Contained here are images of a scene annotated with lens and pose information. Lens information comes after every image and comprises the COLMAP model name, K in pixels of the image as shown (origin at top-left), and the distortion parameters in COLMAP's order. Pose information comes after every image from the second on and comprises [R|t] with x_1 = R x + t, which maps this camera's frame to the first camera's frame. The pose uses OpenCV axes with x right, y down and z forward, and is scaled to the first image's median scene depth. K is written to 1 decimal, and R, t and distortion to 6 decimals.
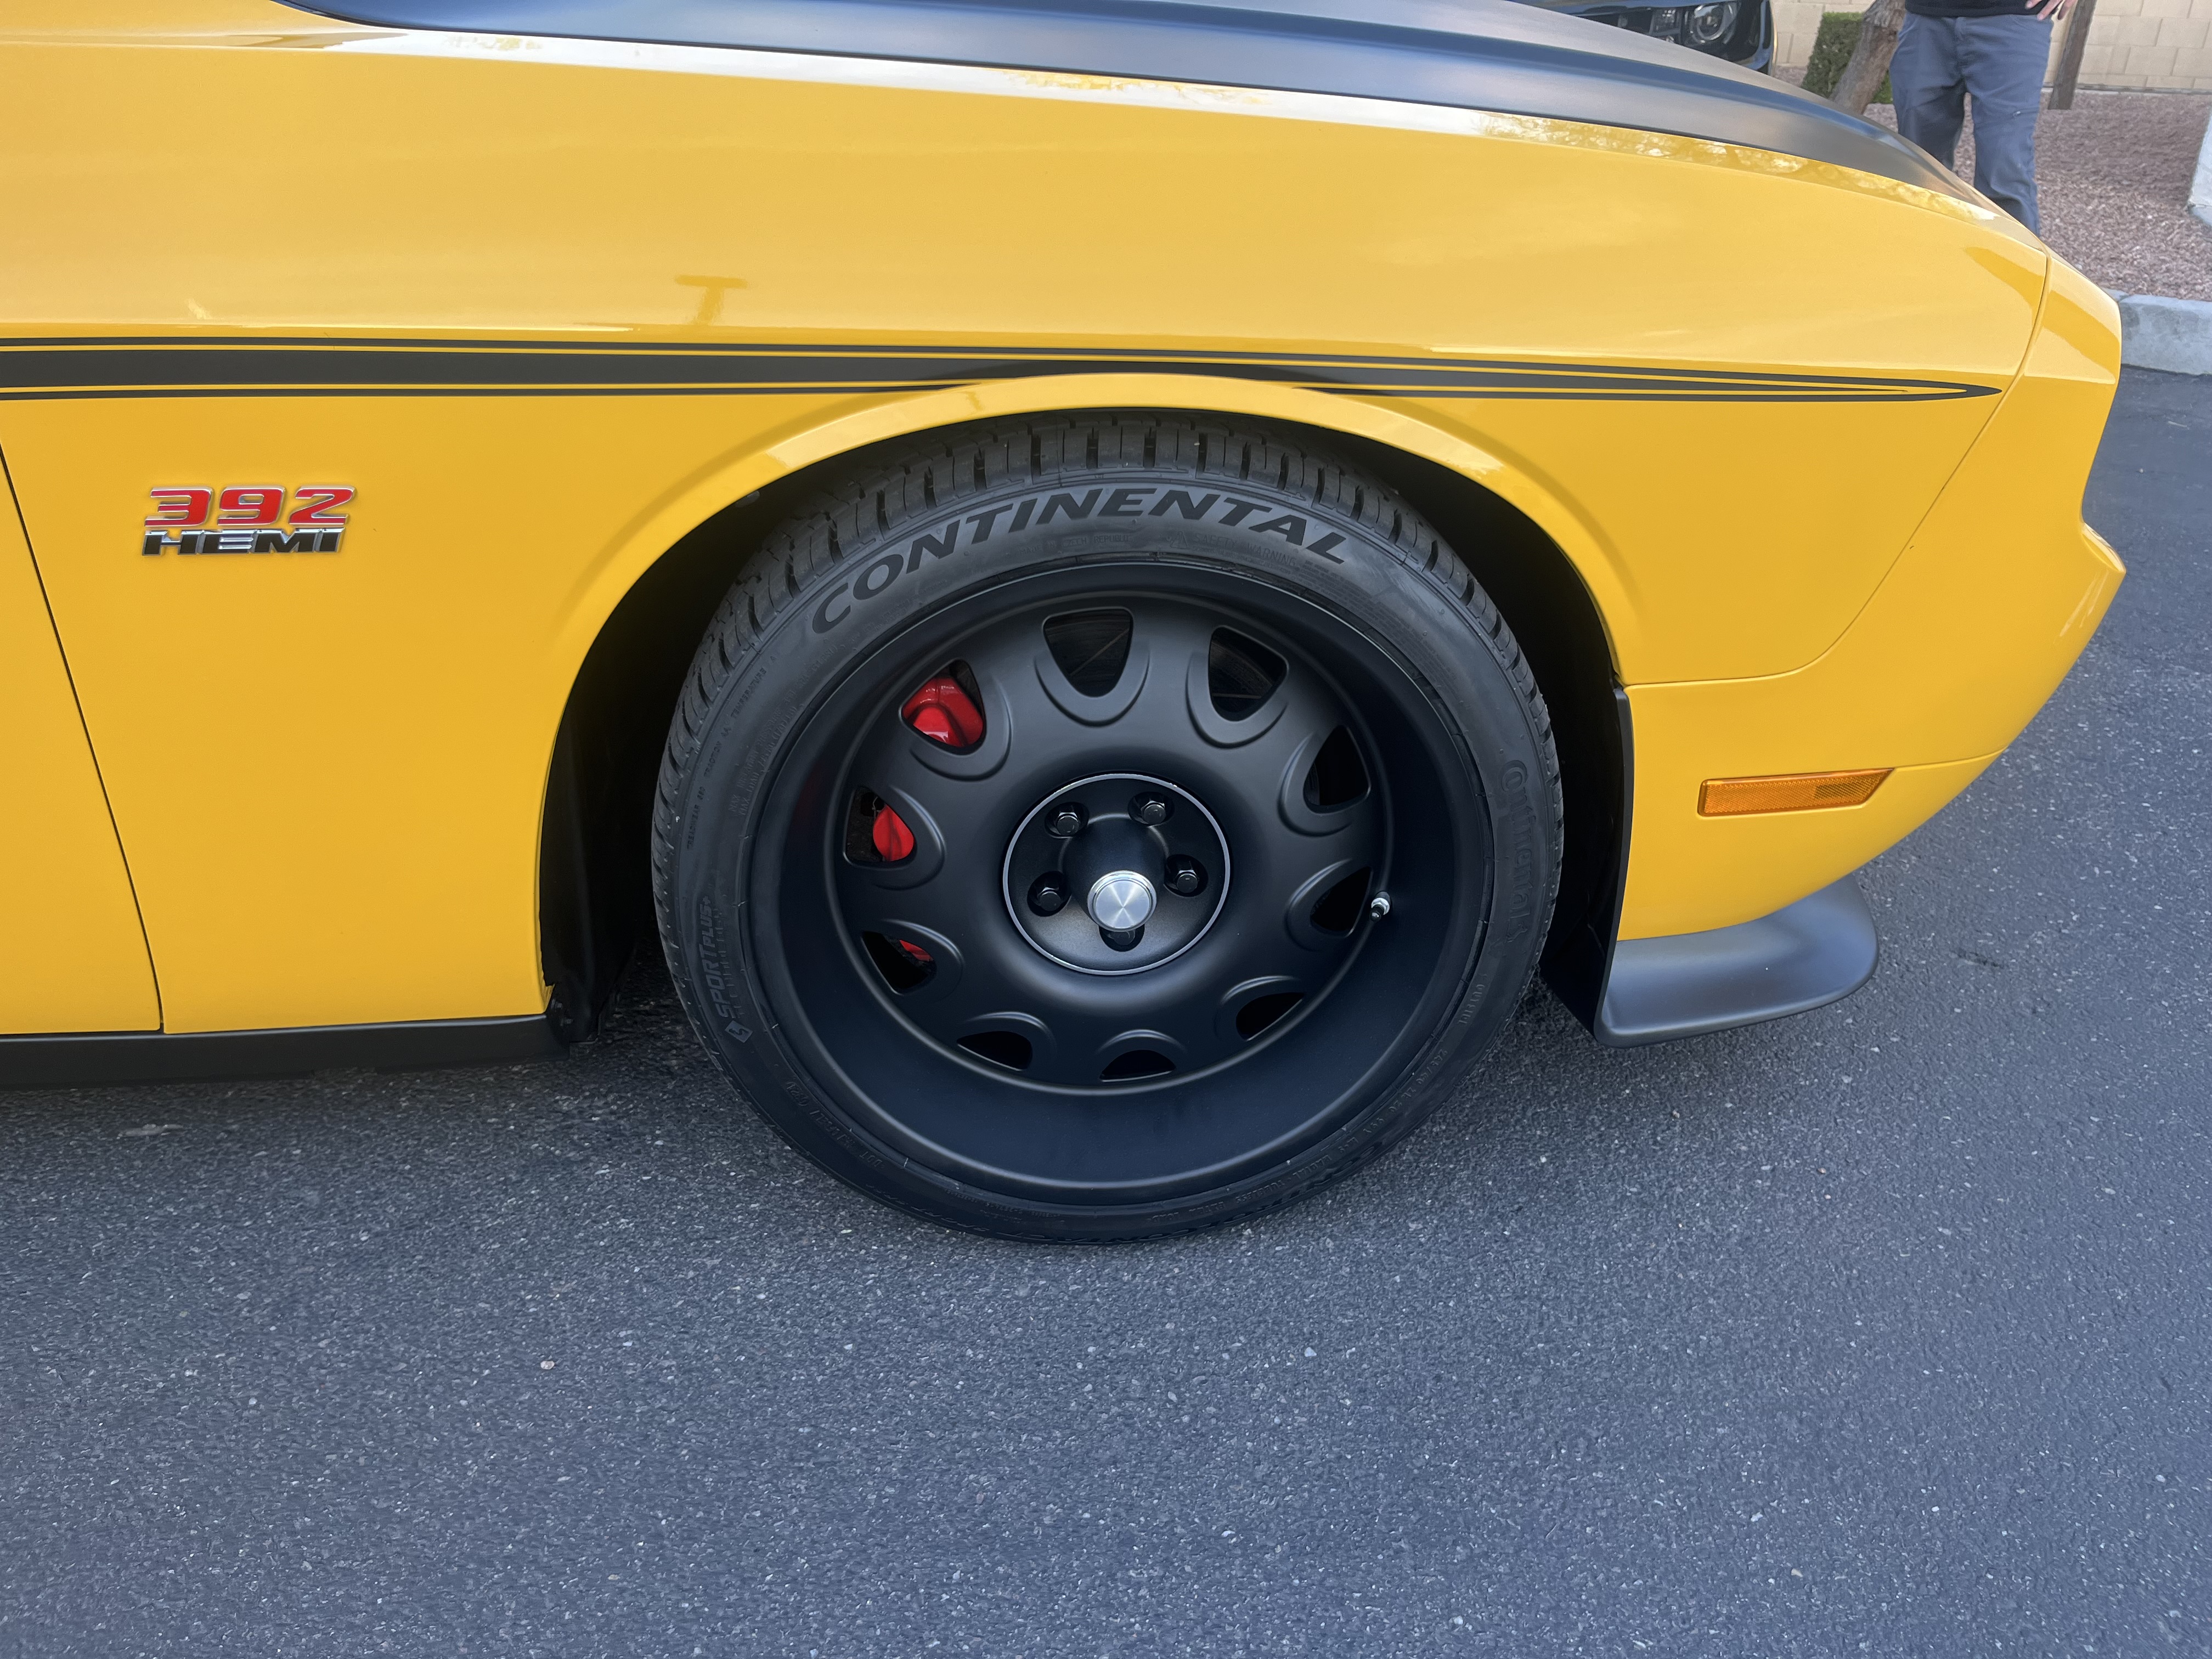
lens RADIAL K [[1745.7, 0, 1106.0], [0, 1745.7, 829.5], [0, 0, 1]] dist [0.030285, -0.001581]
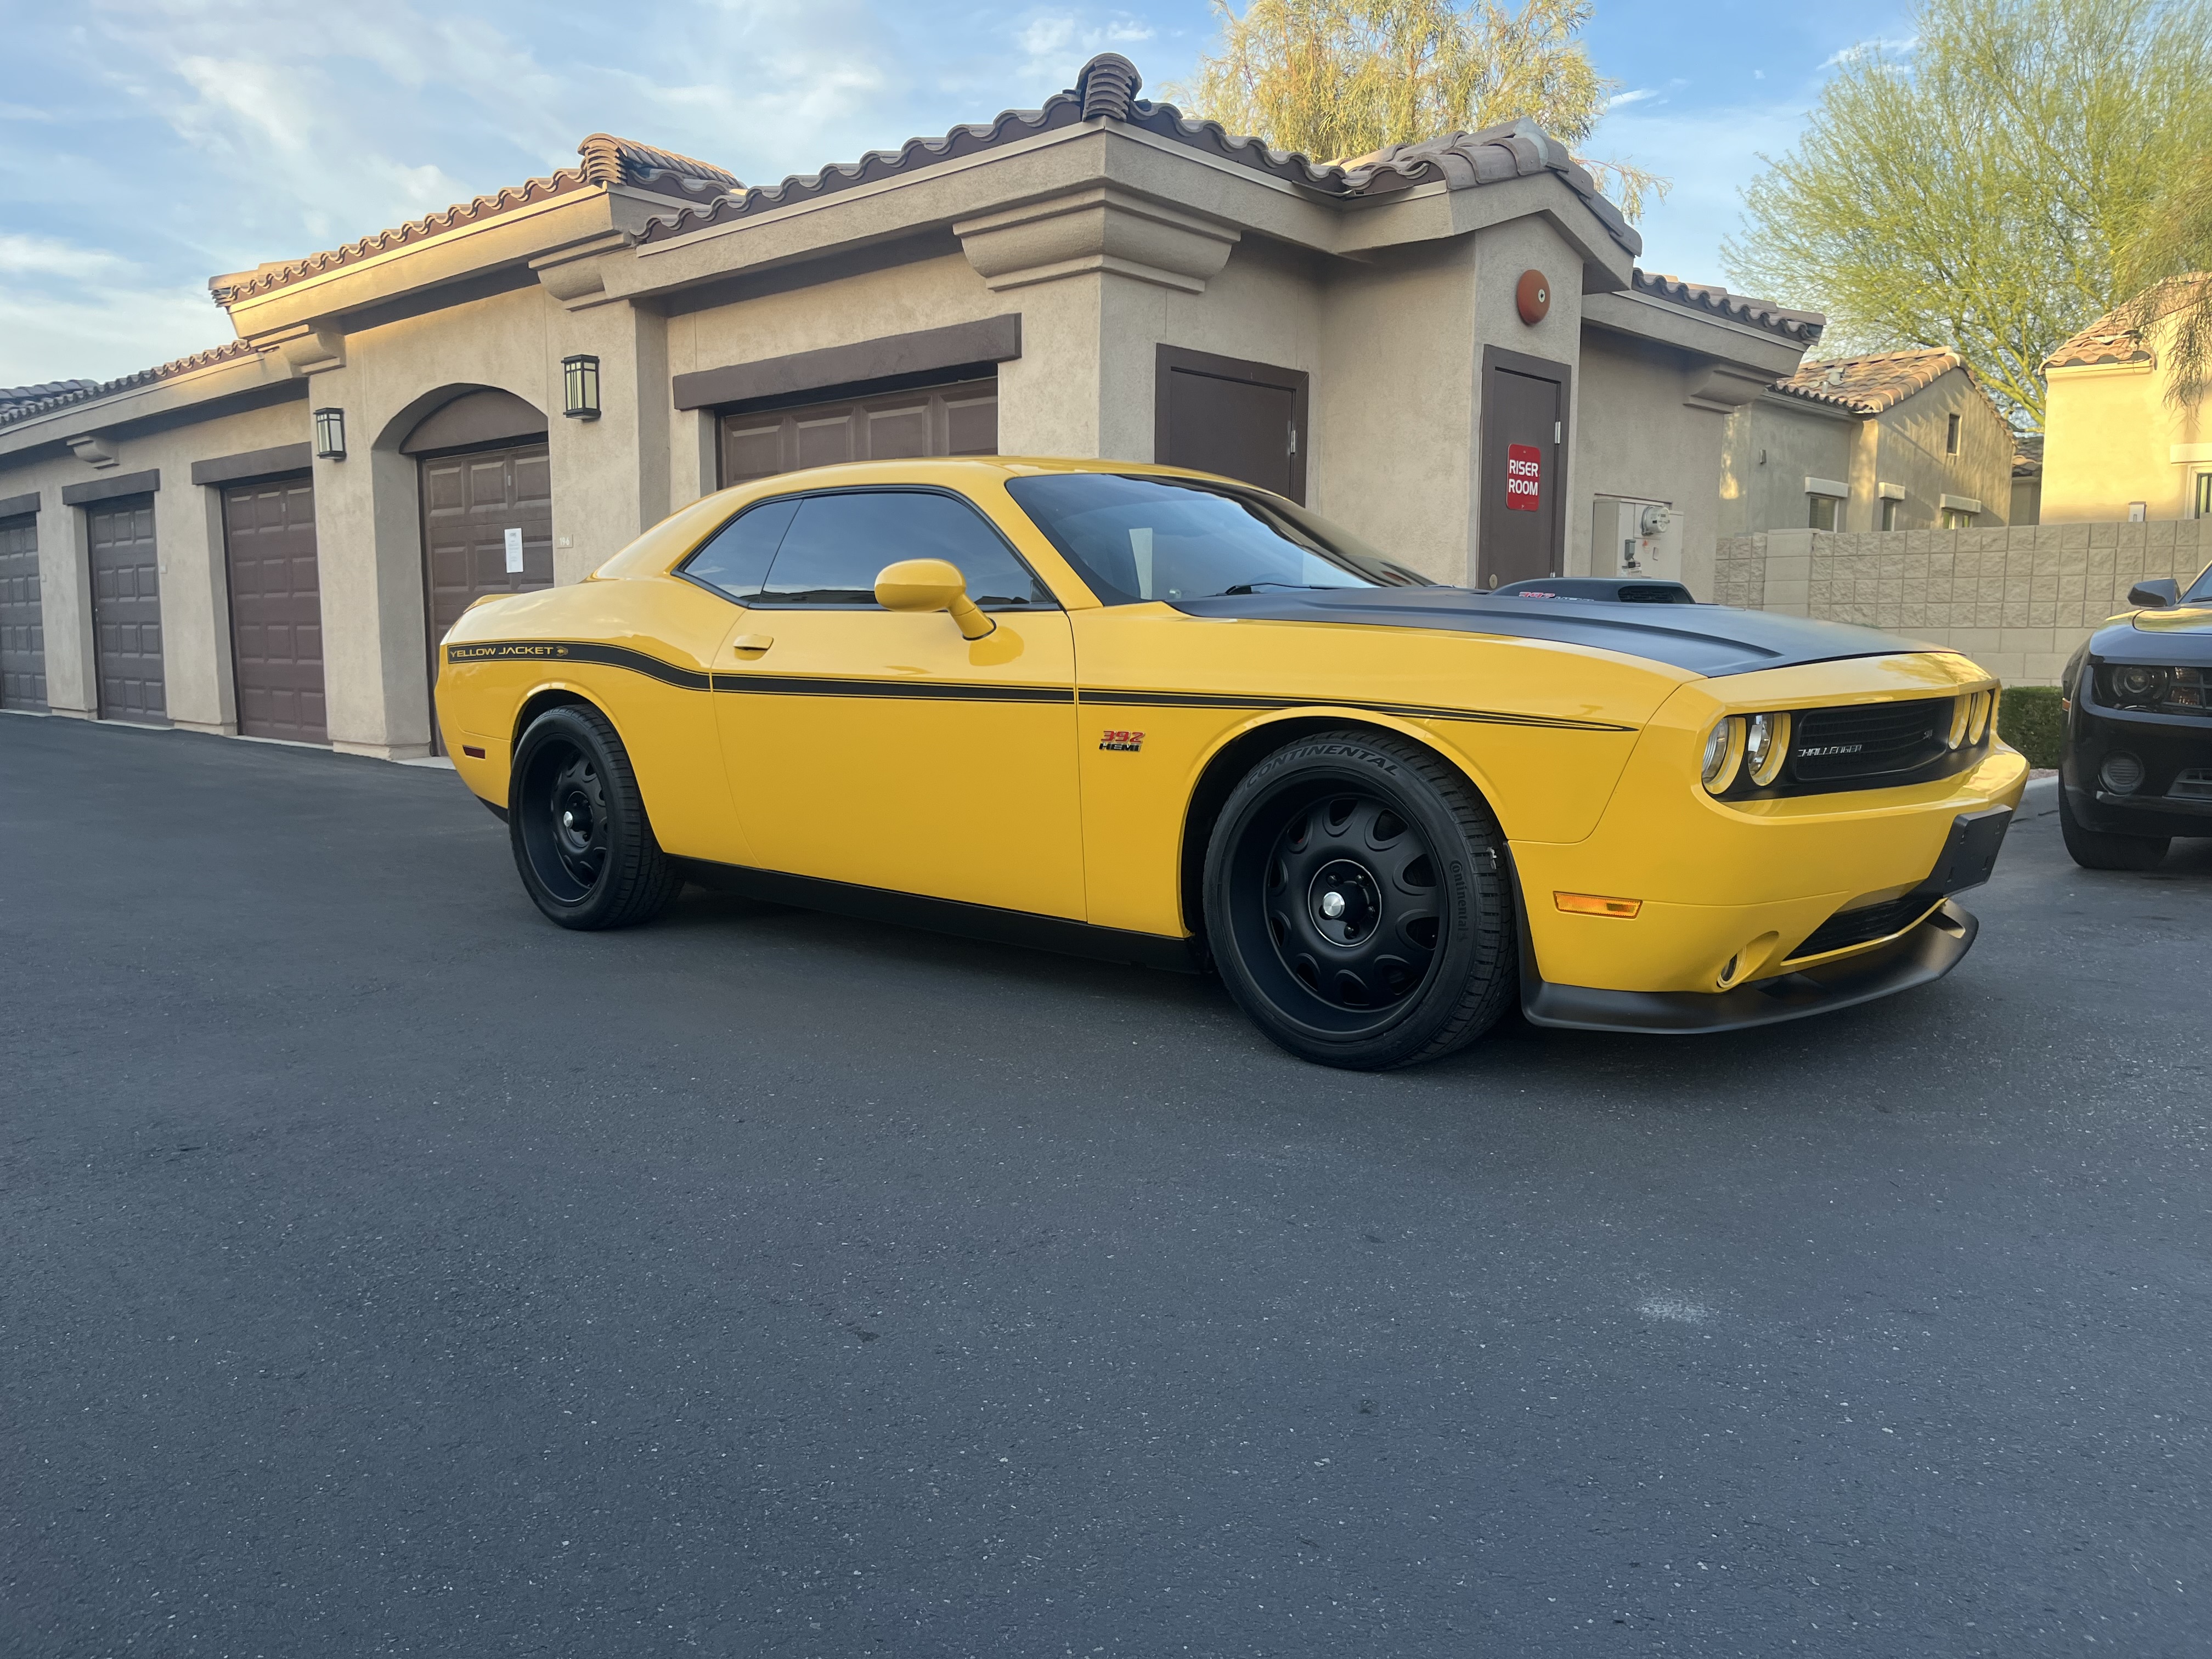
lens RADIAL K [[1745.7, 0, 1106.0], [0, 1745.7, 829.5], [0, 0, 1]] dist [0.030285, -0.001581]
pose [[0.657593, 0.048950, -0.751781, 2.162084], [-0.352528, 0.901890, -0.249637, 0.881411], [0.665804, 0.429184, 0.610333, -1.110378]]
